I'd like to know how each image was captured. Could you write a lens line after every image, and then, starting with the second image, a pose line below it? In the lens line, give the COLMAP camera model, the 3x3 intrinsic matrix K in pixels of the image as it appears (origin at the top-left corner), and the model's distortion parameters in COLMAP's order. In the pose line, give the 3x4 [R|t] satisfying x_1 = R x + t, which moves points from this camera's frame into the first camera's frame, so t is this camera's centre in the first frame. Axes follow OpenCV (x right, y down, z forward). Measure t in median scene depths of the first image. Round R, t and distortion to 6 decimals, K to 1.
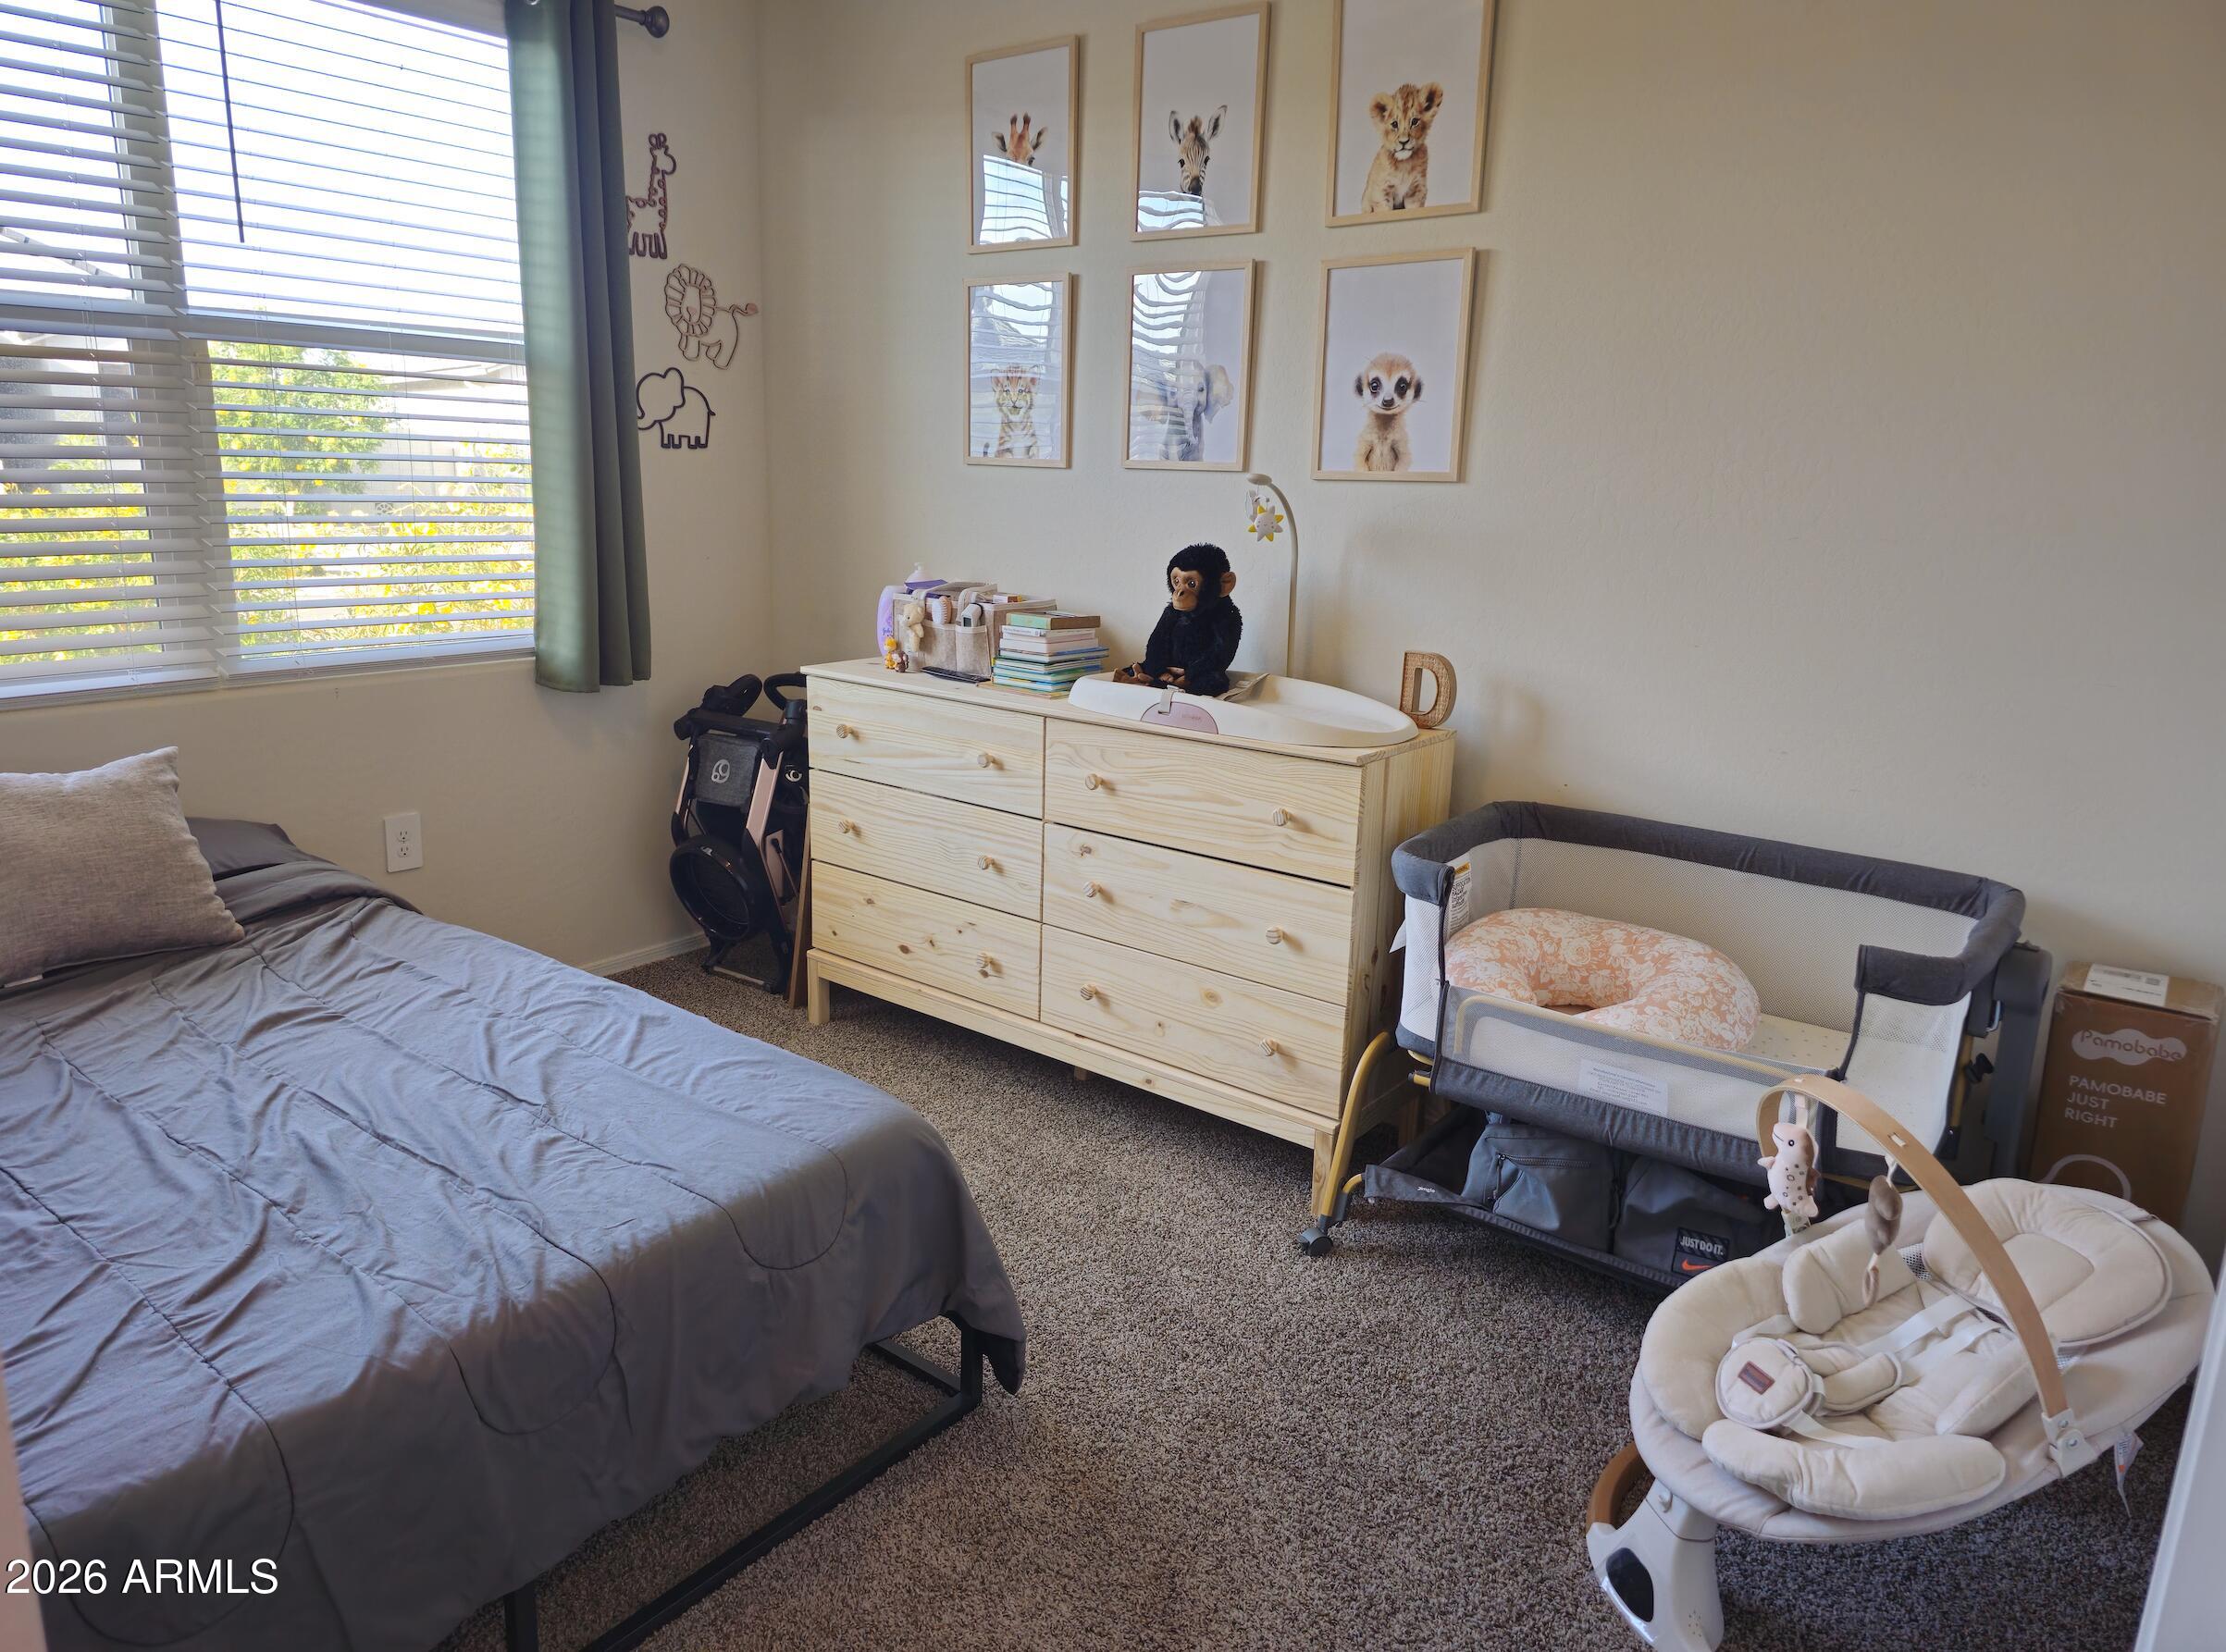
lens RADIAL K [[1477.4, 0, 1103.2], [0, 1477.4, 820.3], [0, 0, 1]] dist [0.027260, -0.002760]
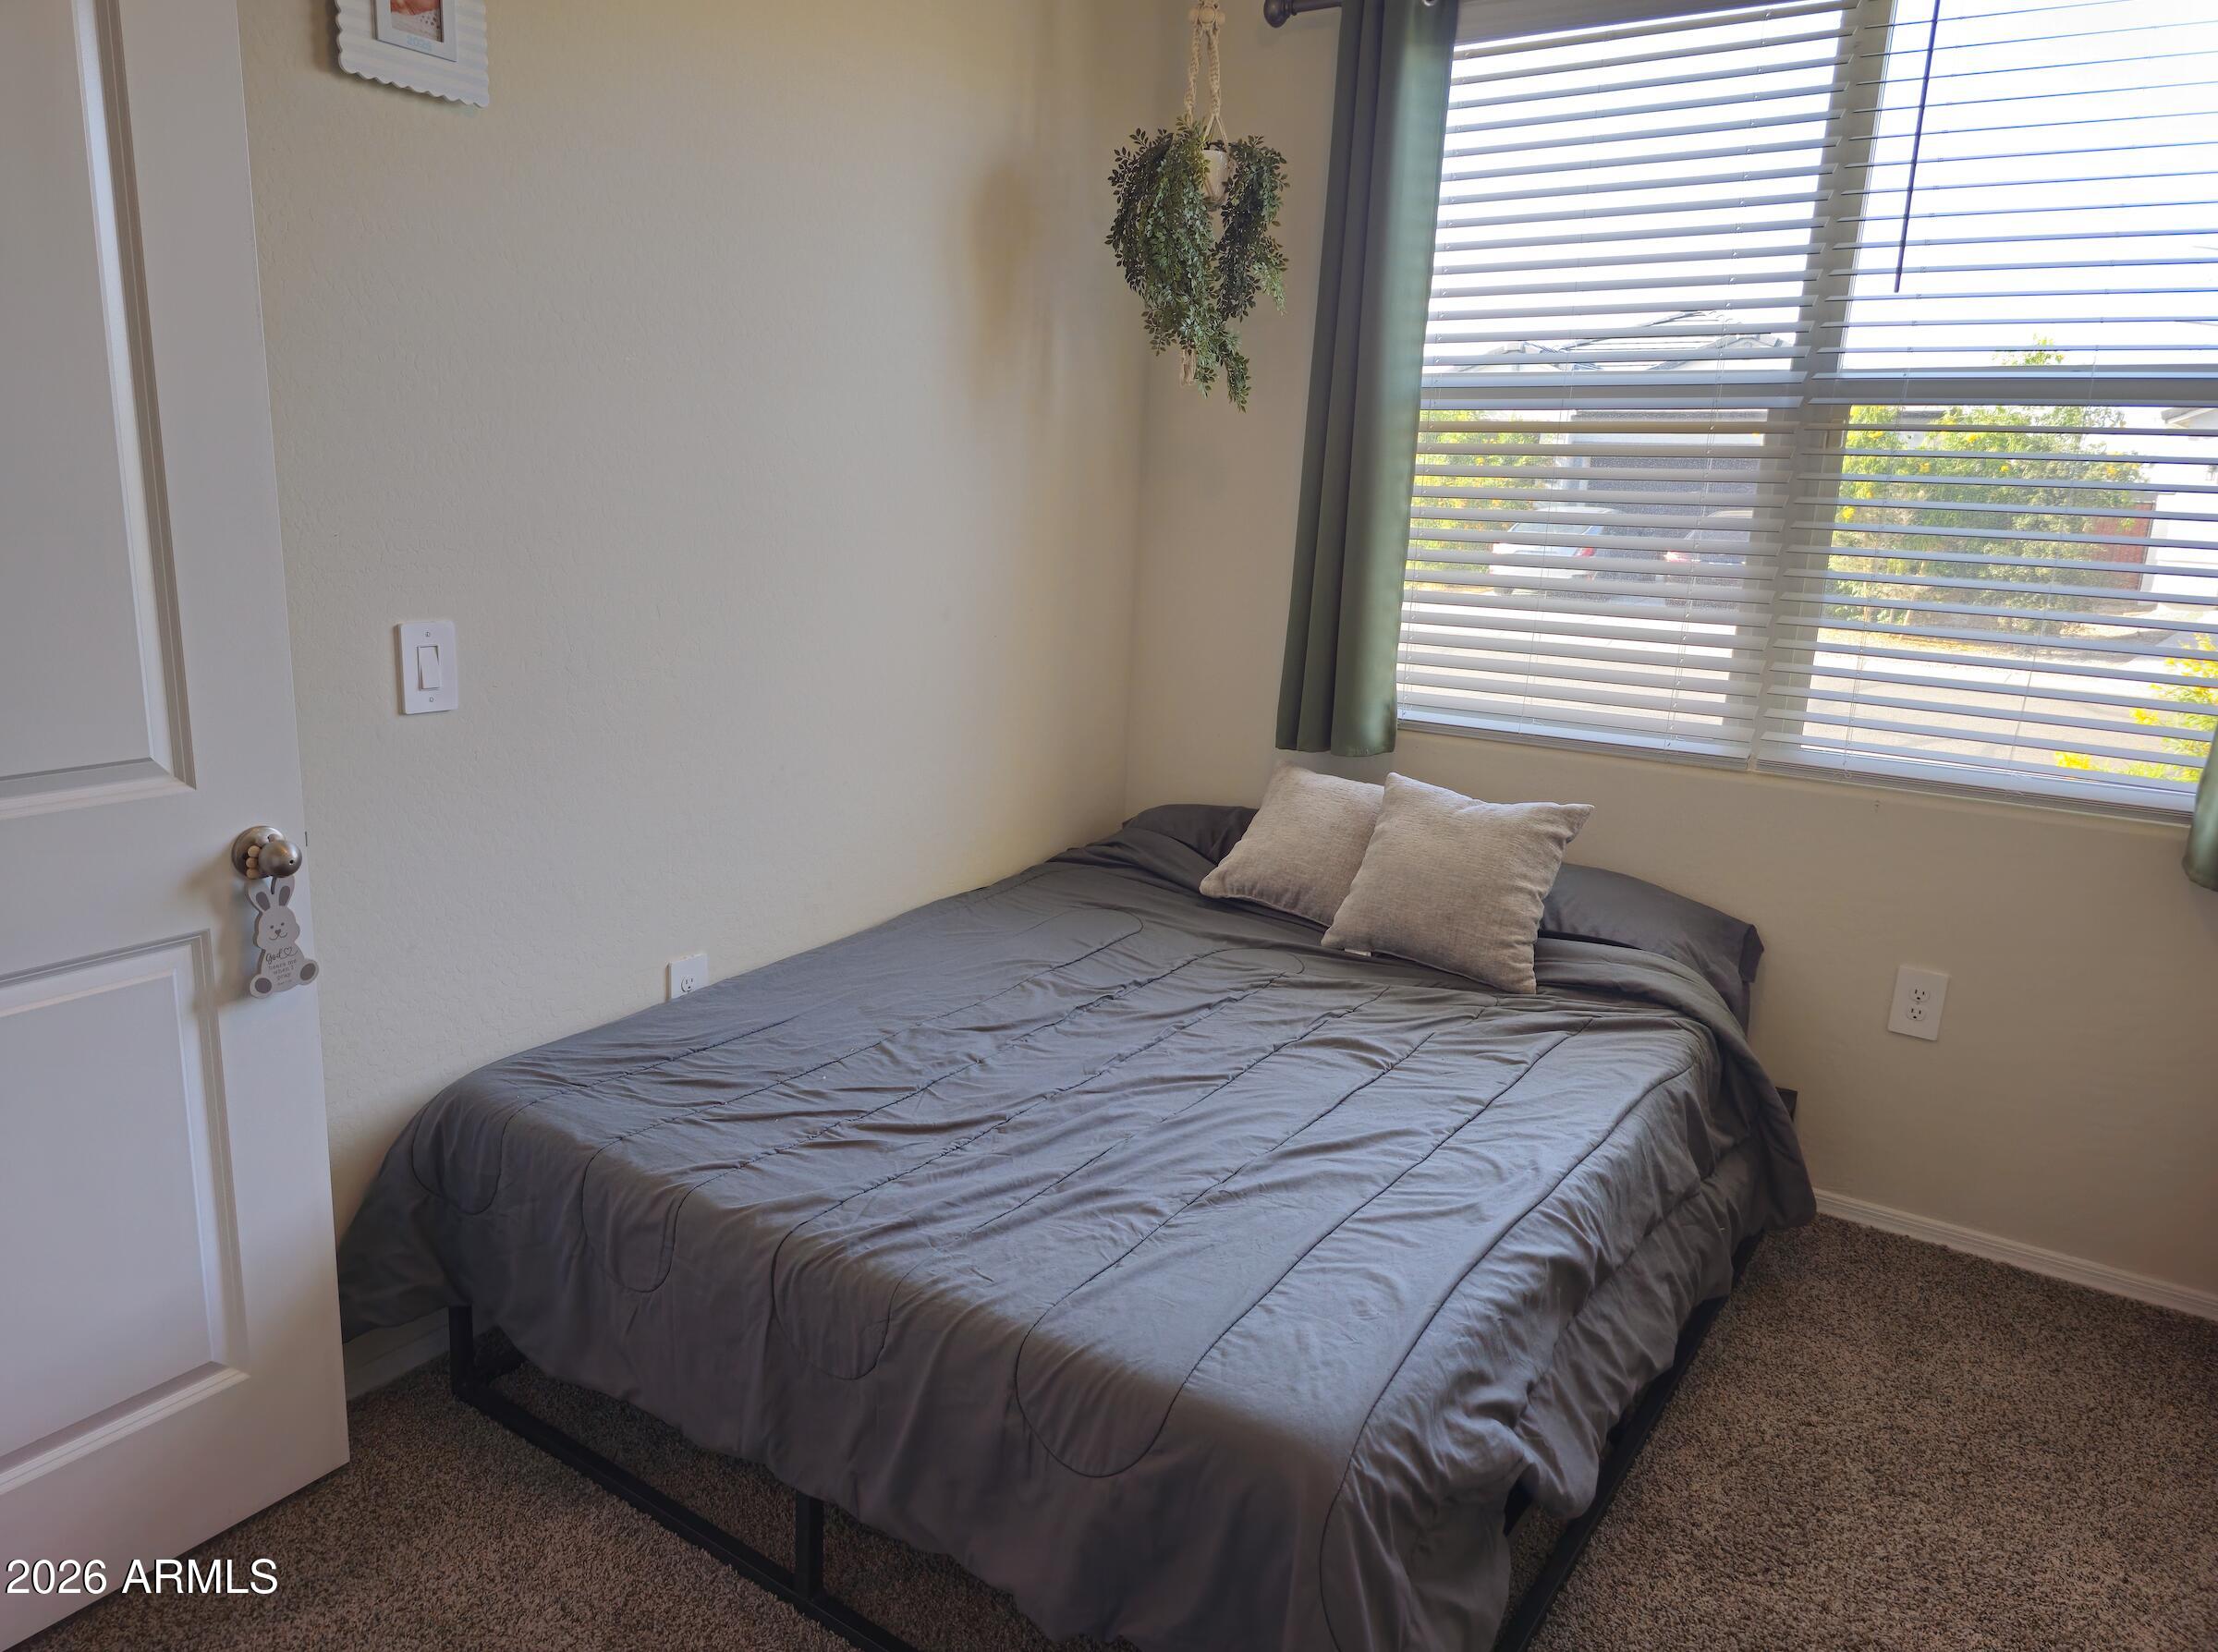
lens RADIAL K [[1477.4, 0, 1068.5], [0, 1477.4, 816.1], [0, 0, 1]] dist [0.078139, -0.085864]
pose [[0.048225, 0.194675, -0.979682, 0.378926], [-0.271373, 0.946483, 0.174719, -0.130216], [0.961265, 0.257434, 0.098474, 0.591184]]
